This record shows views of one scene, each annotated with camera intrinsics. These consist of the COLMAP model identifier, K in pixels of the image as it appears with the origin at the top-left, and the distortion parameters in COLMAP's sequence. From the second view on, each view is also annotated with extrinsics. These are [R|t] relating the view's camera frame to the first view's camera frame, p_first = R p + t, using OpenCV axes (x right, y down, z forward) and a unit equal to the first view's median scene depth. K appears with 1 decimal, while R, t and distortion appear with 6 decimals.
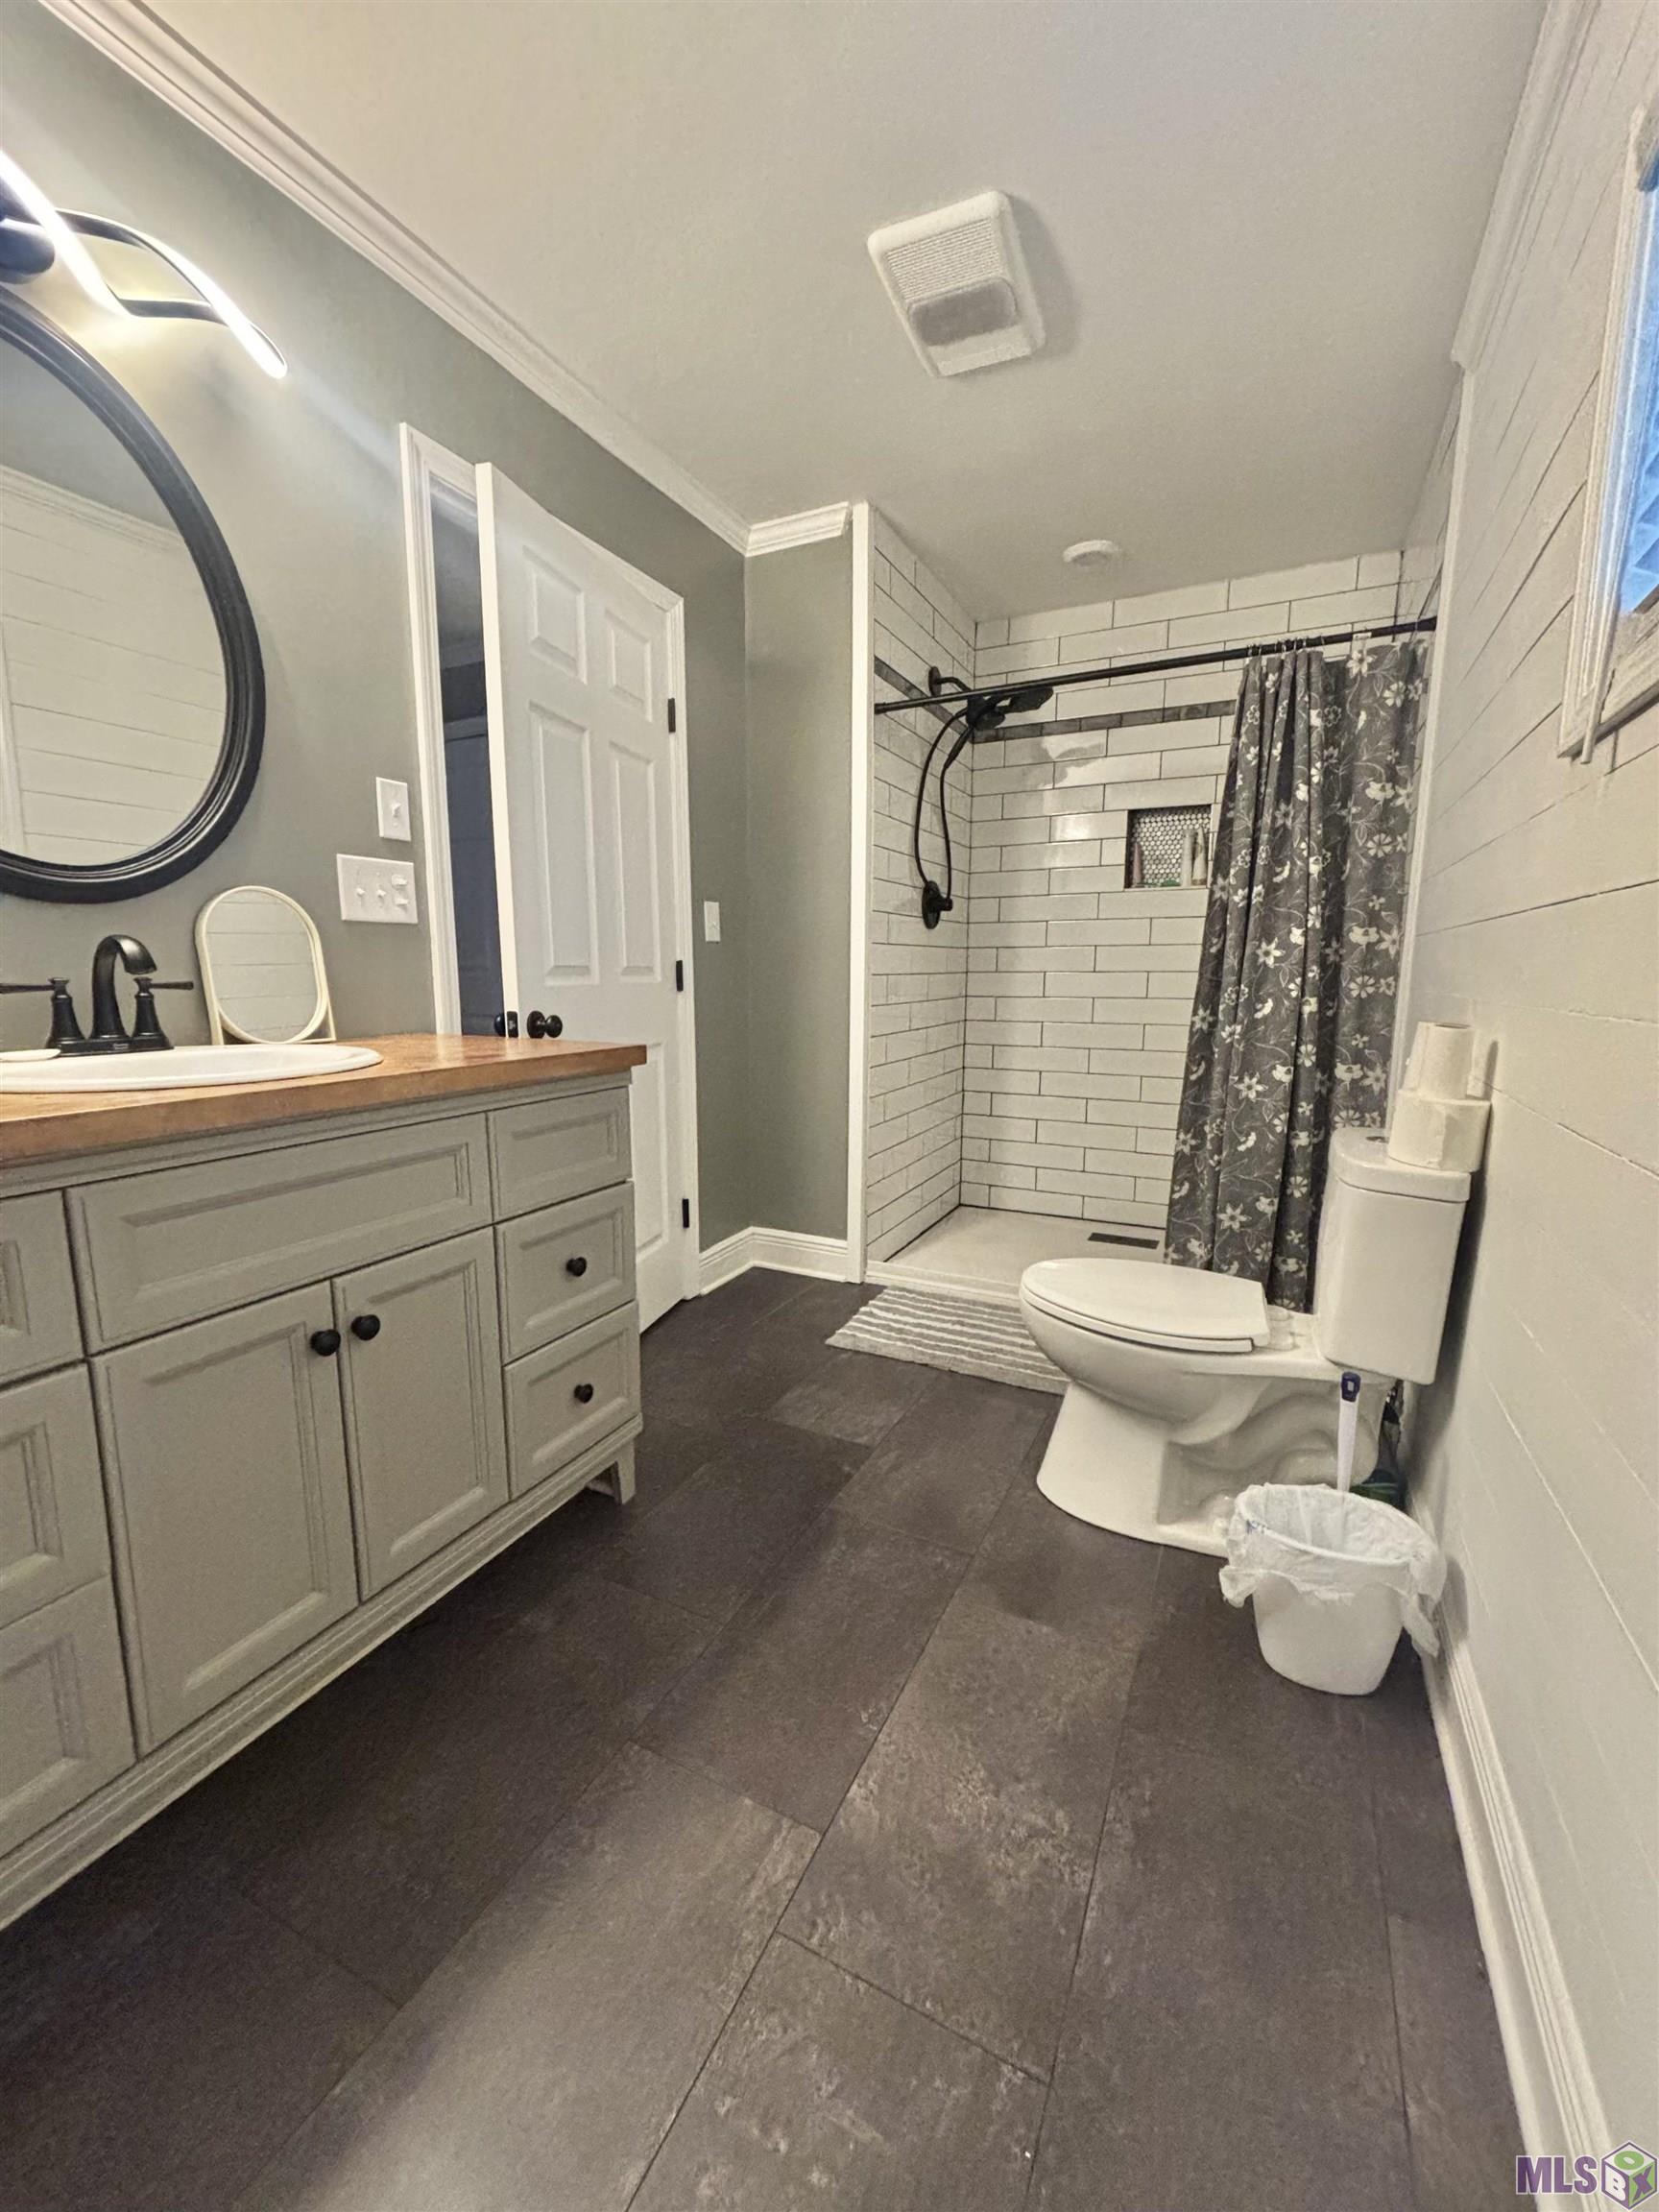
lens RADIAL K [[905.8, 0, 829.5], [0, 905.8, 1106.0], [0, 0, 1]] dist [-0.002031, 0.007588]
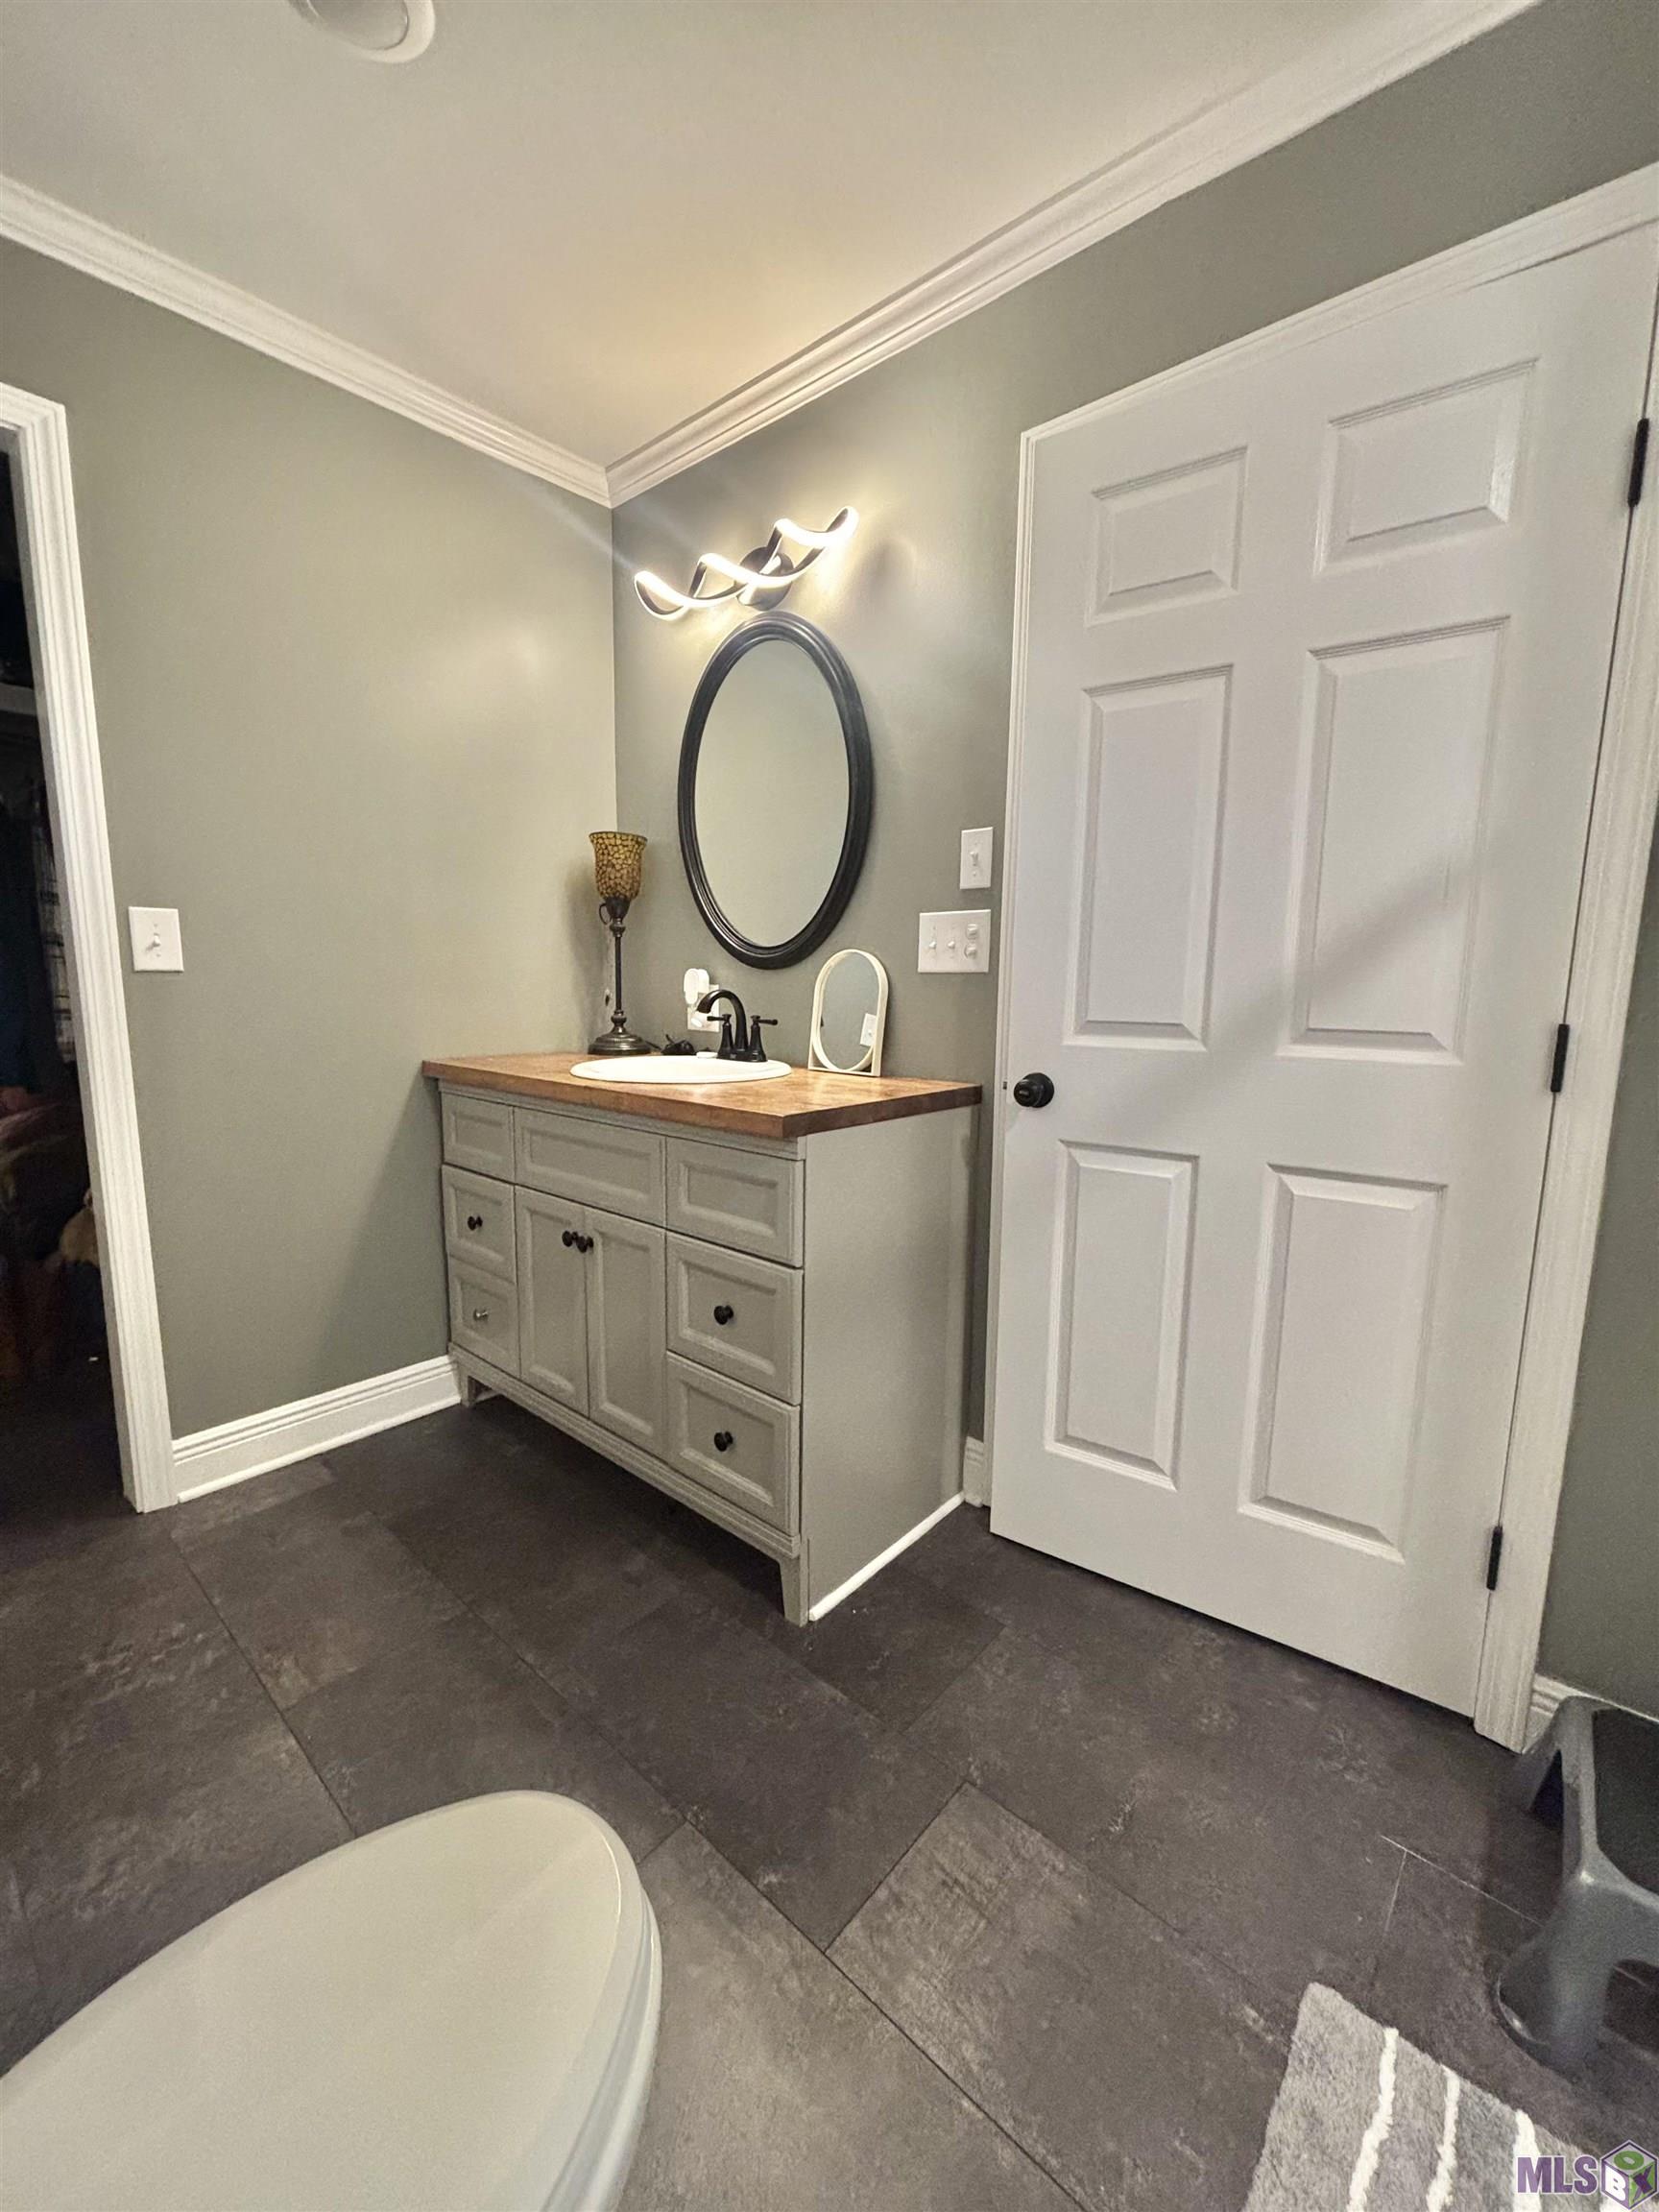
lens RADIAL K [[905.8, 0, 829.5], [0, 905.8, 1106.0], [0, 0, 1]] dist [-0.002031, 0.007588]
pose [[-0.263887, 0.130088, -0.955741, 0.600156], [-0.160905, 0.971042, 0.176597, -0.236555], [0.951038, 0.200385, -0.235313, 1.259724]]
